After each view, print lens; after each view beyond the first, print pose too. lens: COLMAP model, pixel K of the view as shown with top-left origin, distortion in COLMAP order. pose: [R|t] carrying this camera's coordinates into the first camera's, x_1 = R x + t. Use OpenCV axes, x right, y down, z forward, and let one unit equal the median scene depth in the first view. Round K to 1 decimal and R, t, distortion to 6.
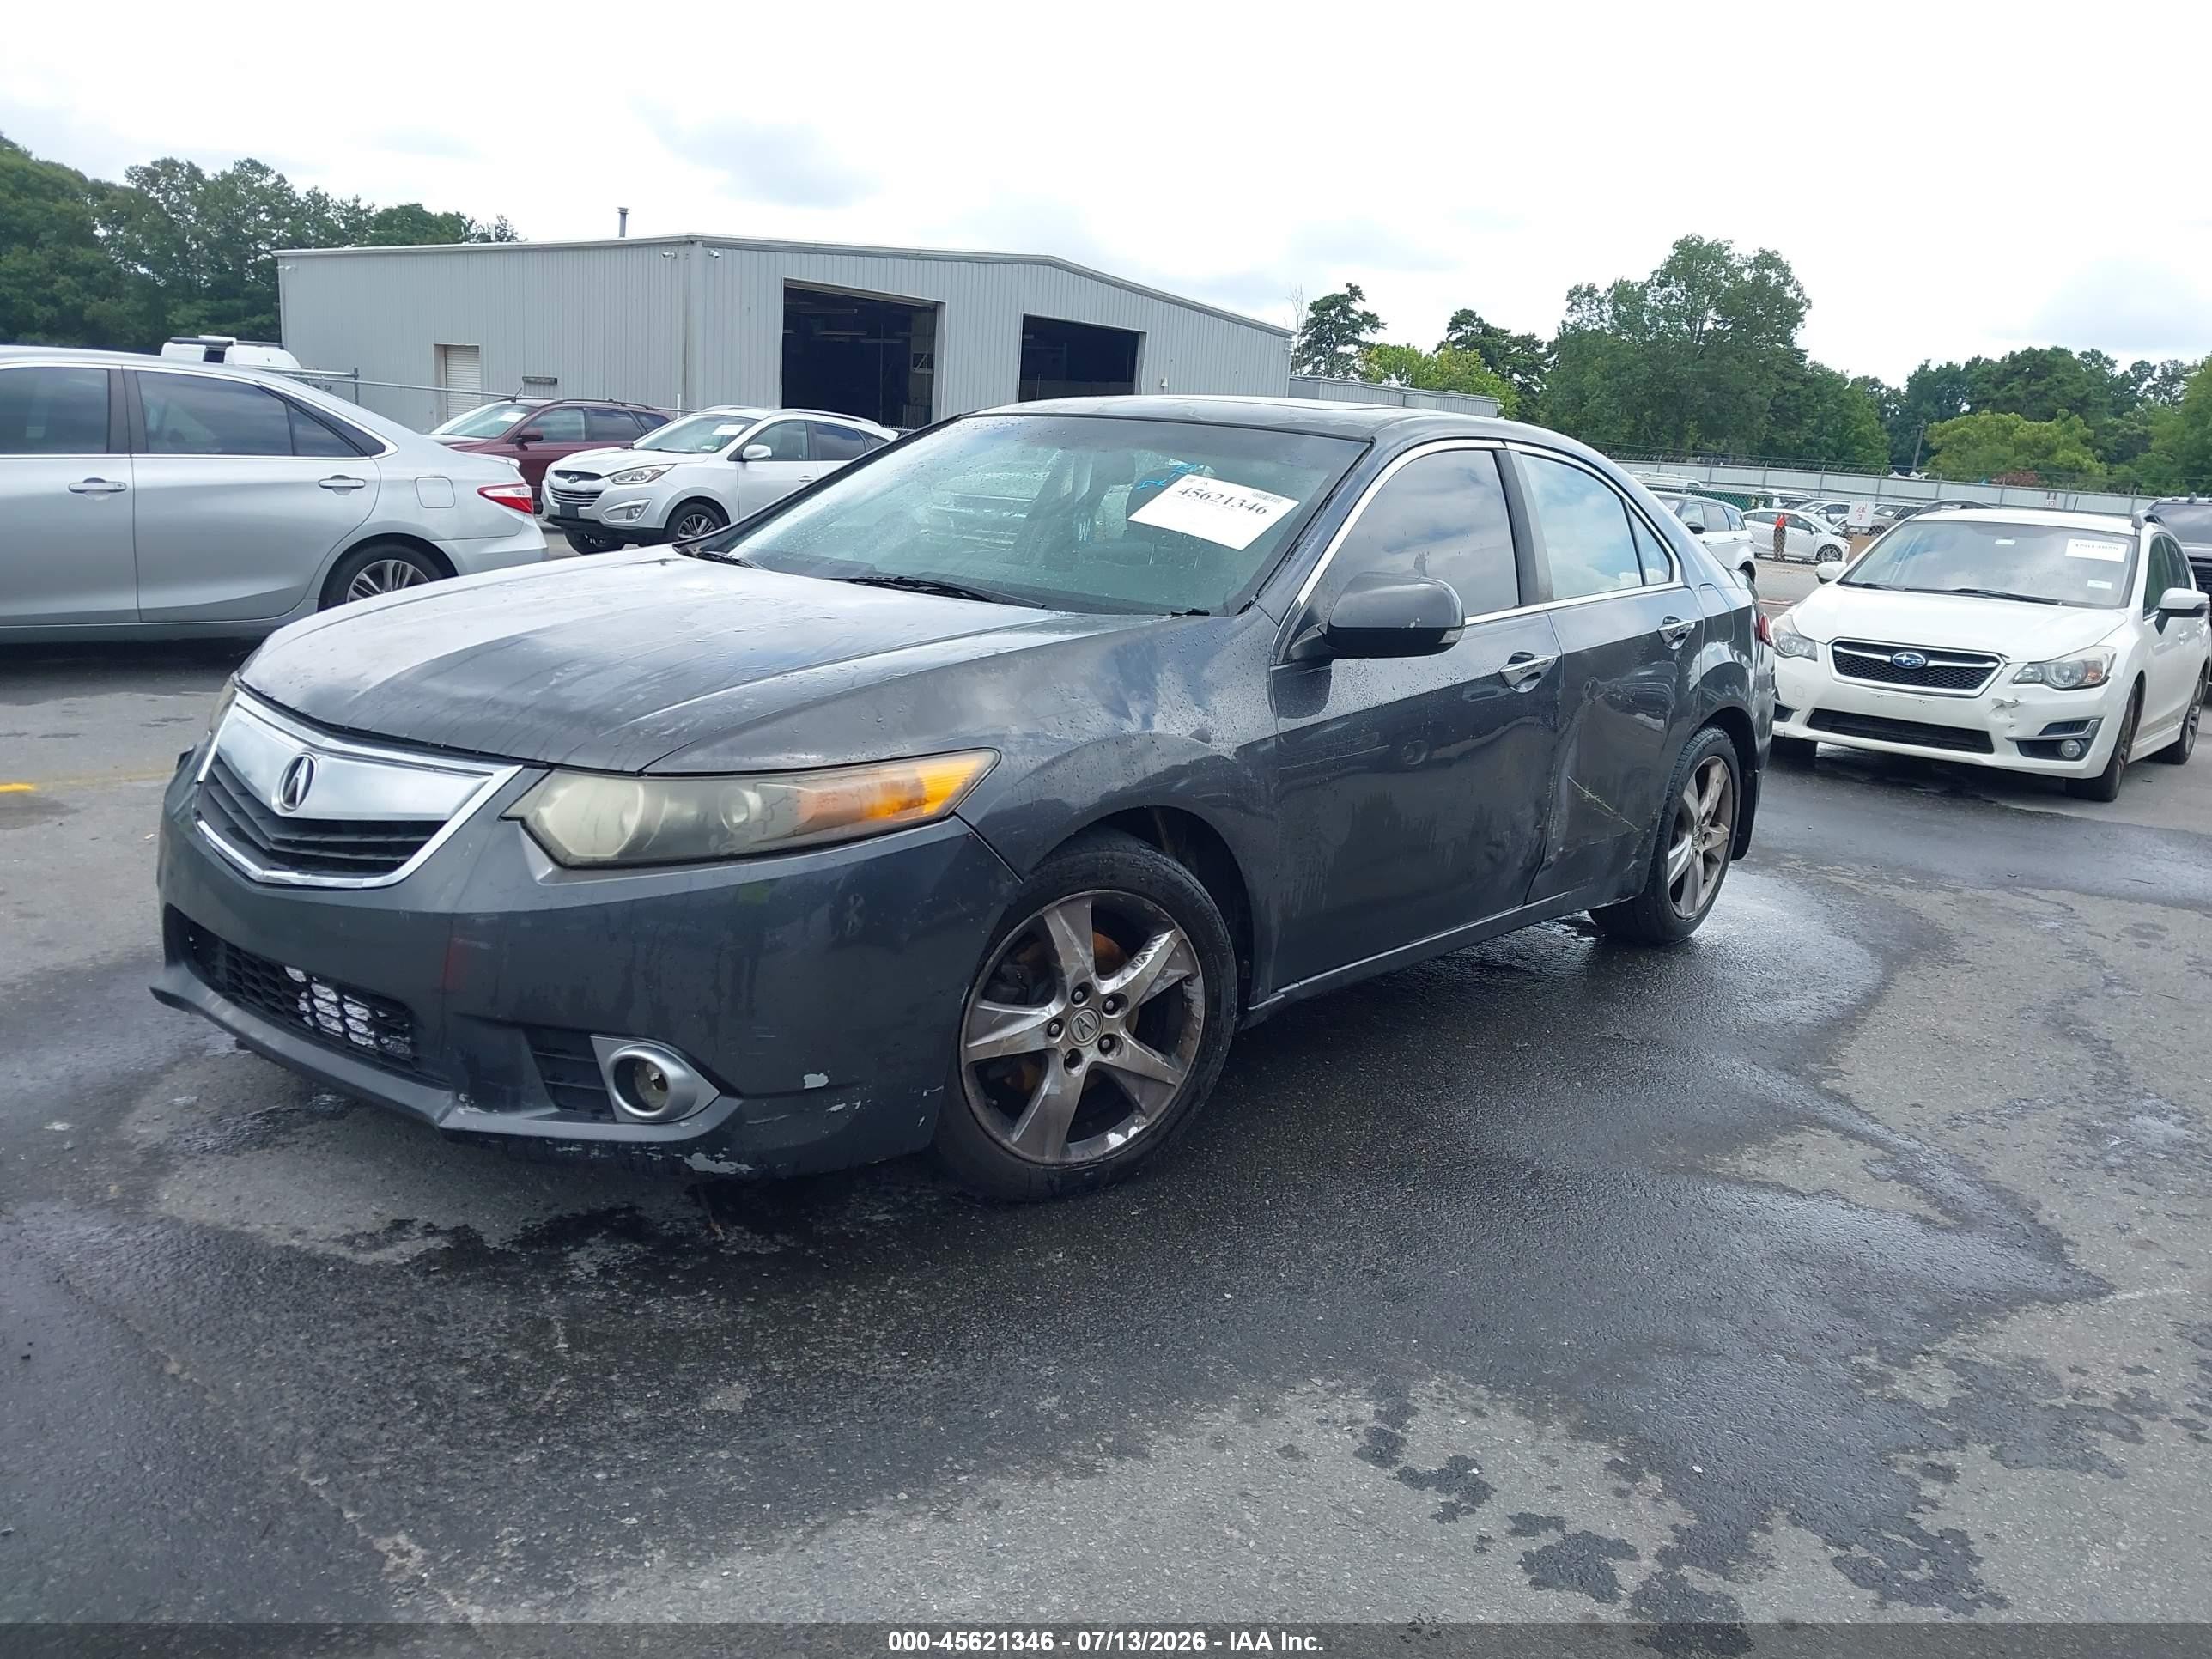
lens RADIAL K [[1852.8, 0, 1150.1], [0, 1852.8, 809.0], [0, 0, 1]] dist [0.024760, -0.010701]
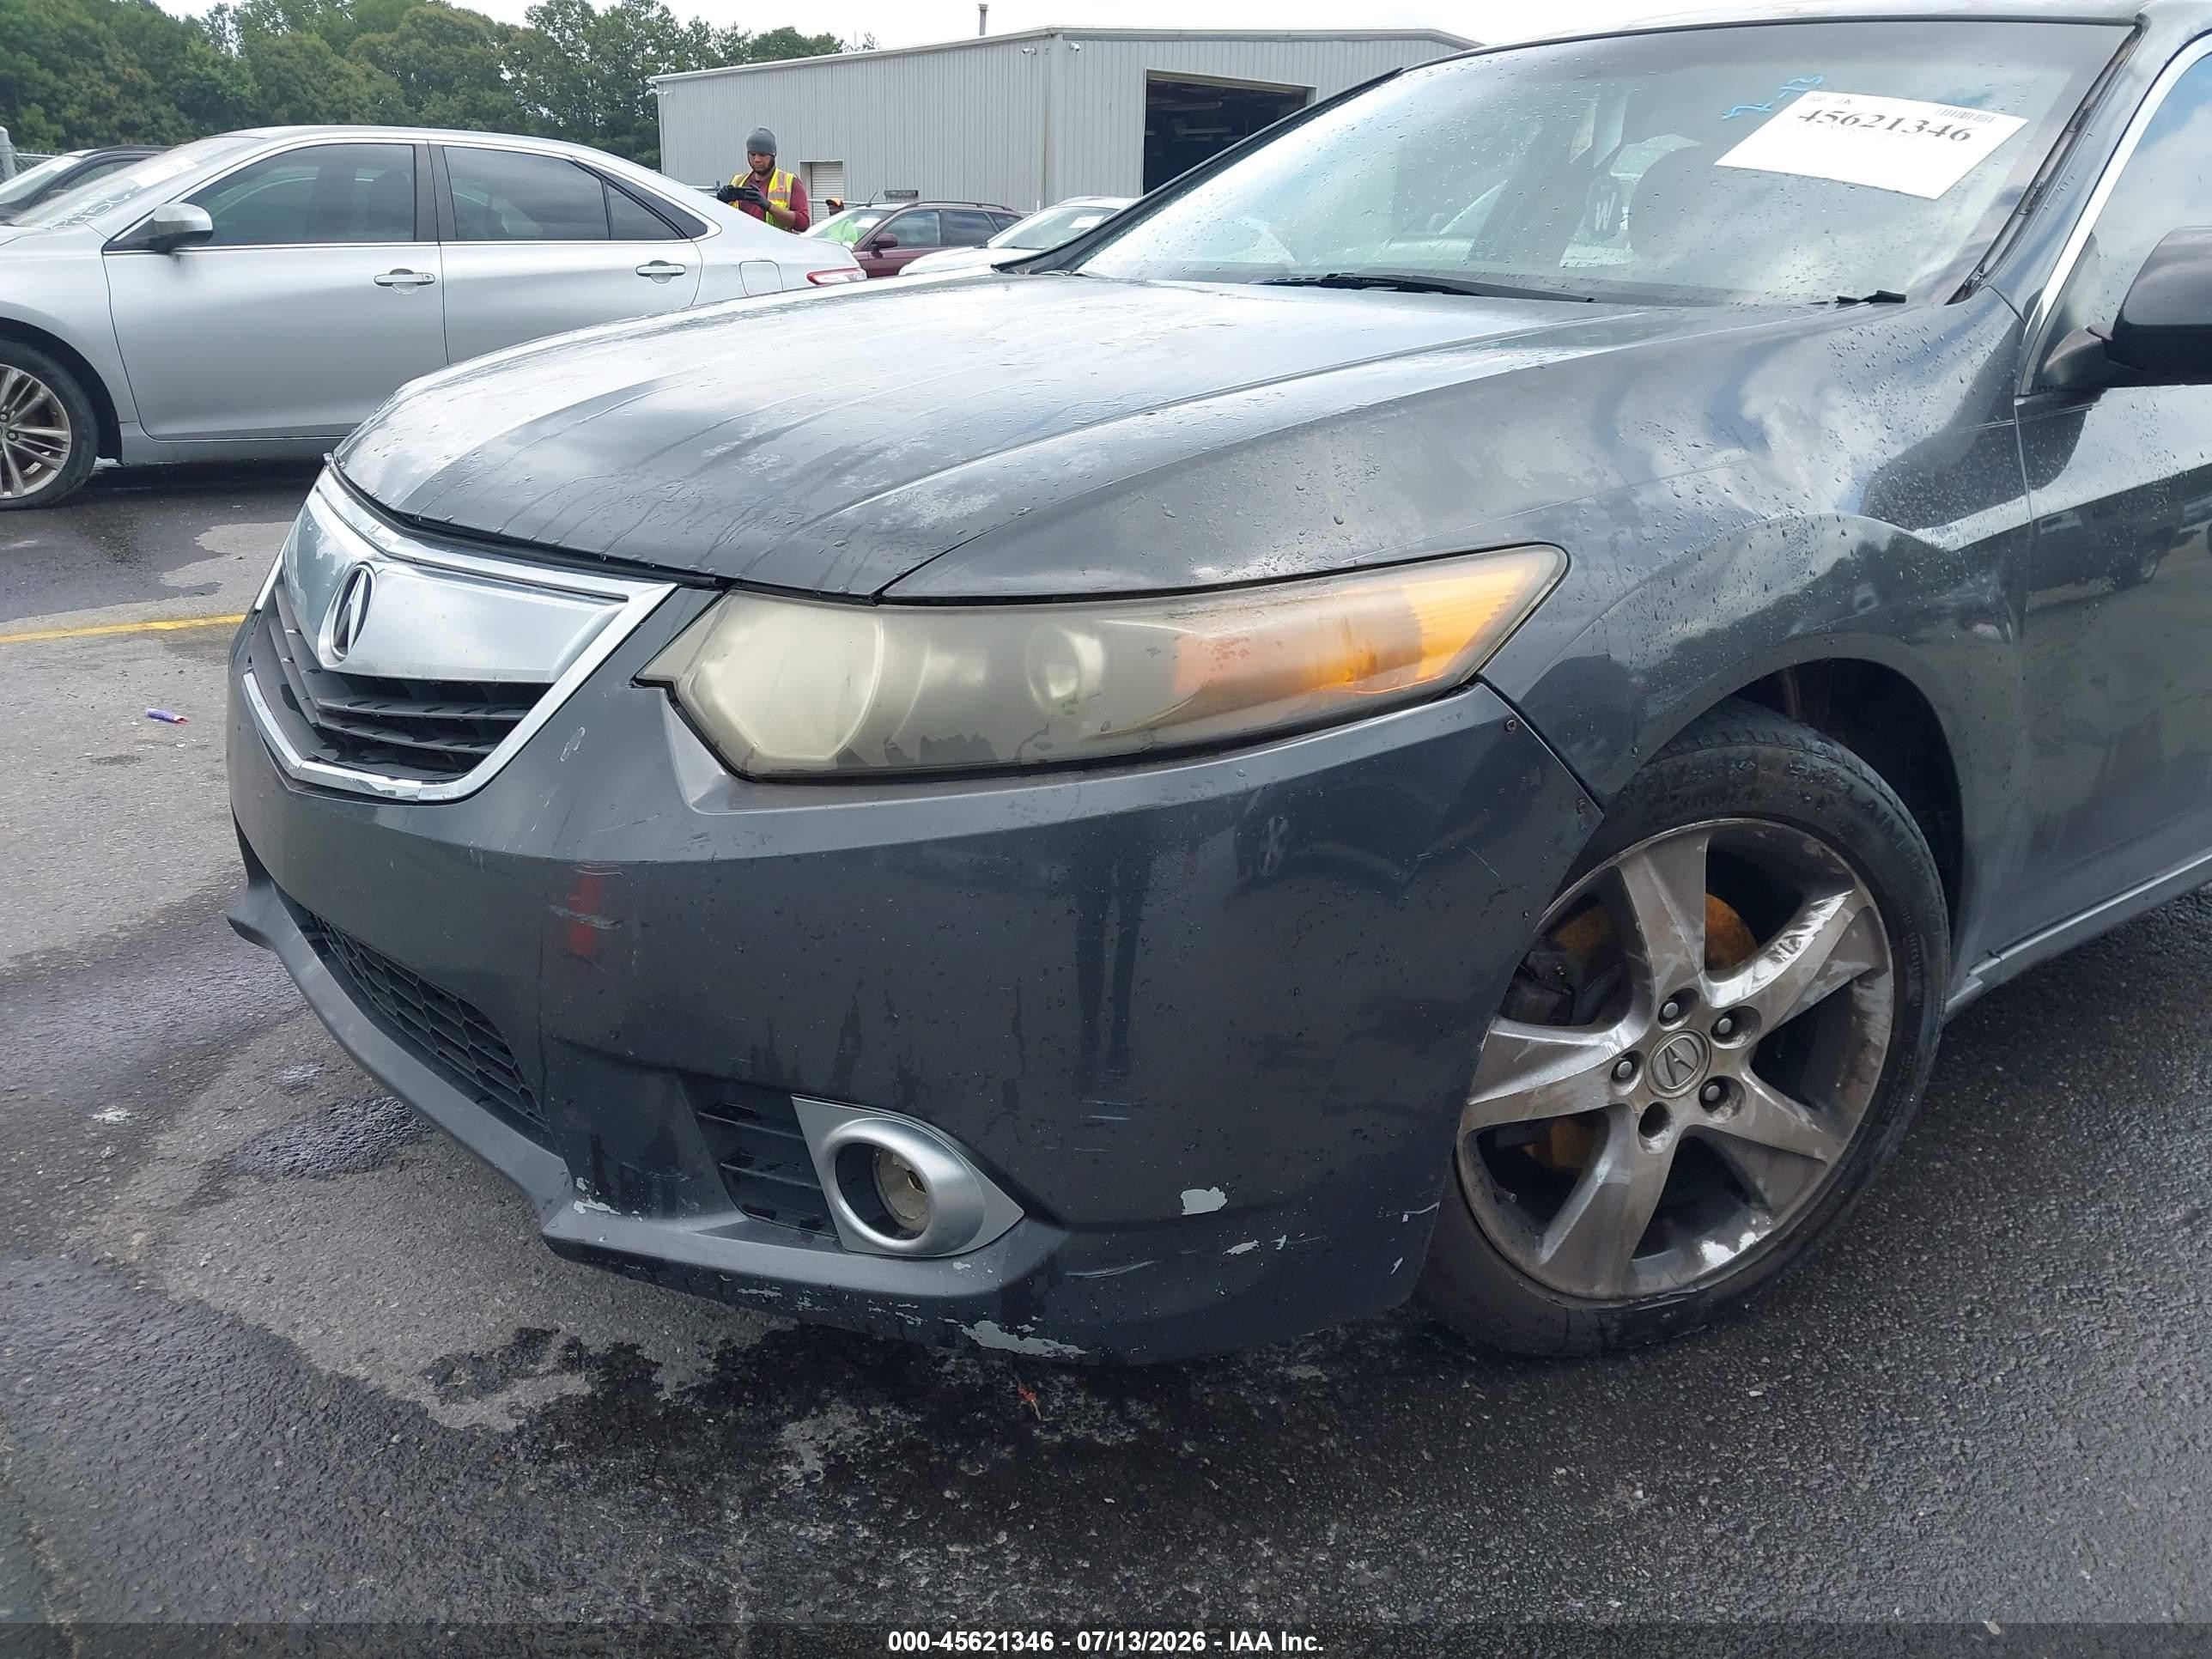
lens RADIAL K [[1801.3, 0, 1113.3], [0, 1801.3, 867.4], [0, 0, 1]] dist [0.036196, -0.068876]
pose [[0.978017, 0.032539, -0.205969, -0.094251], [-0.006095, 0.991789, 0.127743, -0.008541], [0.208435, -0.123679, 0.970185, 0.466924]]
